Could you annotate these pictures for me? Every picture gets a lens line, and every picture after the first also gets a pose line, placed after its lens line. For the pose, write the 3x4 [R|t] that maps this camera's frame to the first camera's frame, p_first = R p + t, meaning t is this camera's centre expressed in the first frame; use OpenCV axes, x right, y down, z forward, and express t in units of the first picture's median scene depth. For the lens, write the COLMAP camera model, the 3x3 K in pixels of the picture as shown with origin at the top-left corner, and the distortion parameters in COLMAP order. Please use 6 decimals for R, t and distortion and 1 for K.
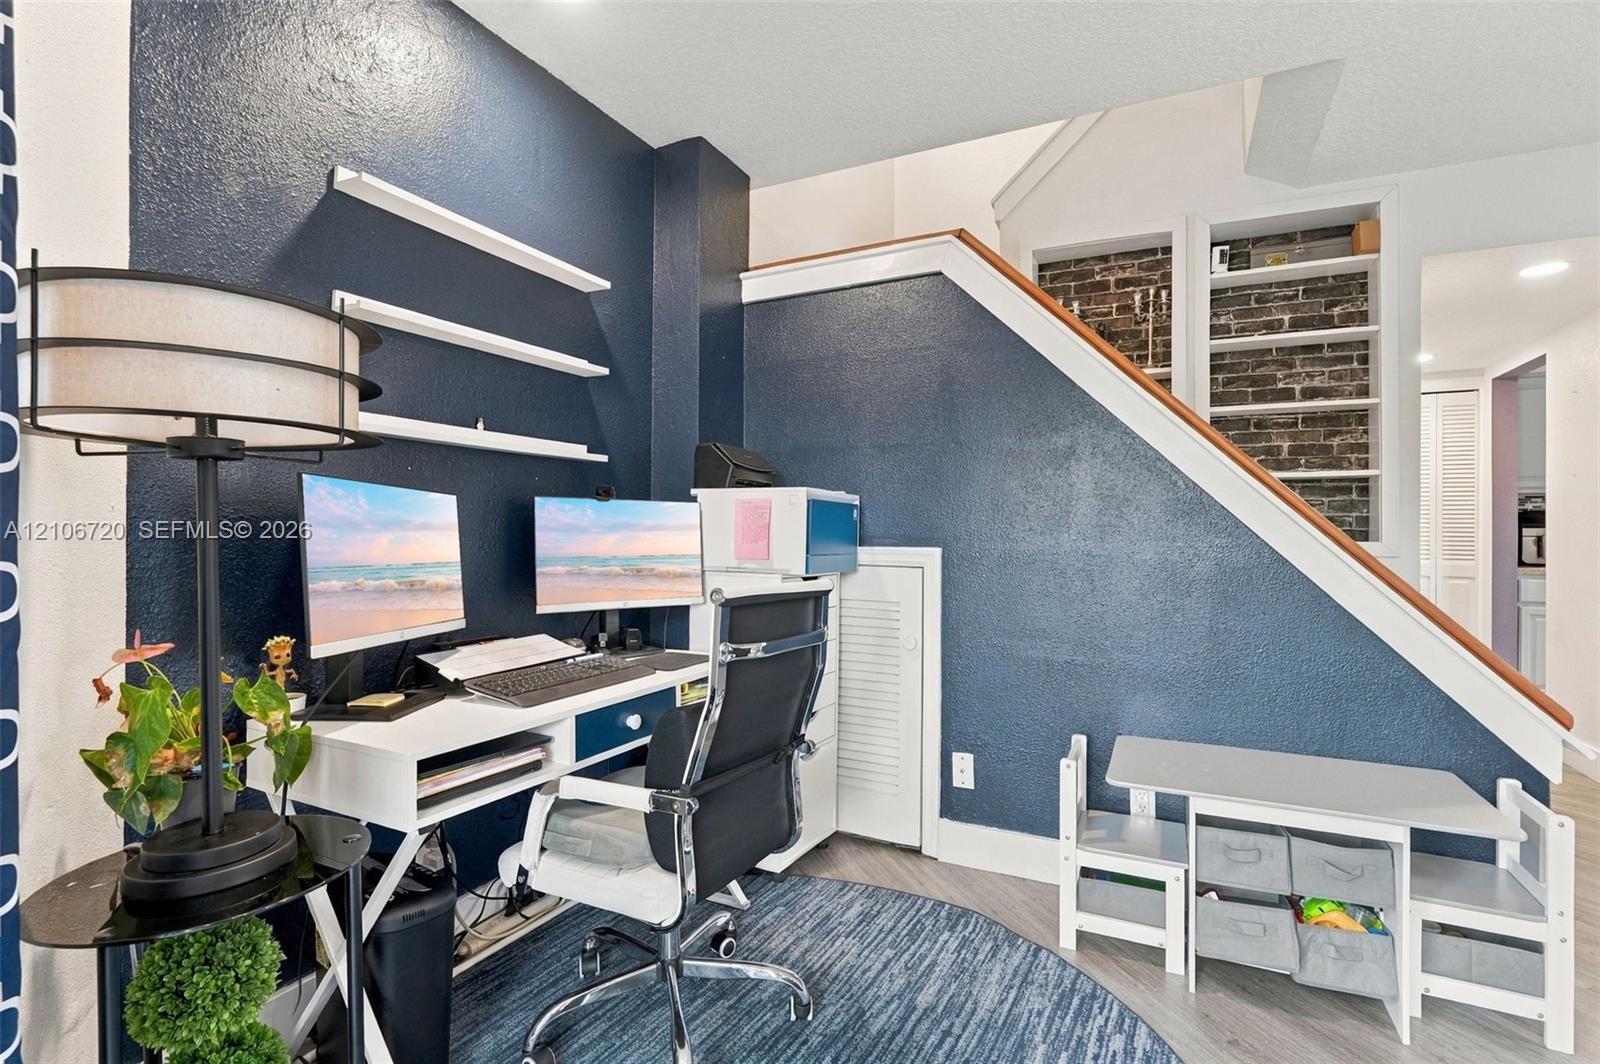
lens RADIAL K [[718.0, 0, 799.7], [0, 718.0, 545.9], [0, 0, 1]] dist [-0.002736, 0.000139]
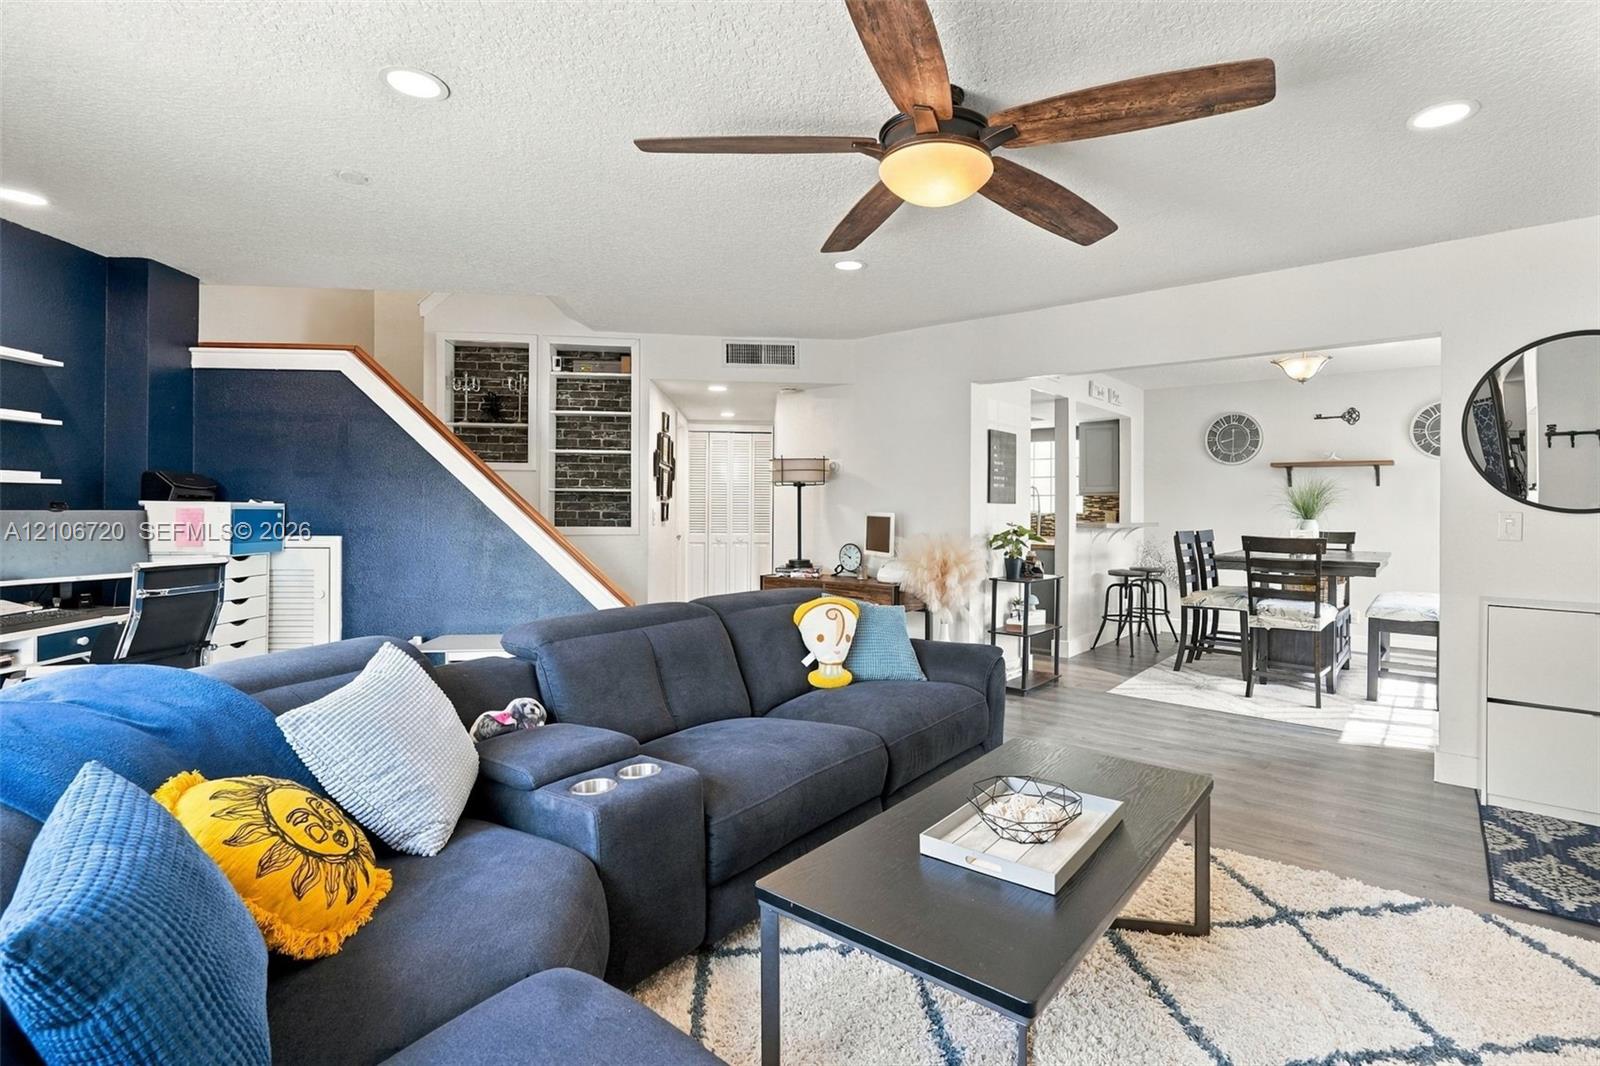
lens RADIAL K [[713.9, 0, 800.2], [0, 713.9, 514.7], [0, 0, 1]] dist [-0.001412, 0.005185]
pose [[0.857083, -0.006490, 0.515137, 0.253361], [0.010558, 0.999932, -0.004969, -0.027328], [-0.515070, 0.009698, 0.857093, -0.962042]]
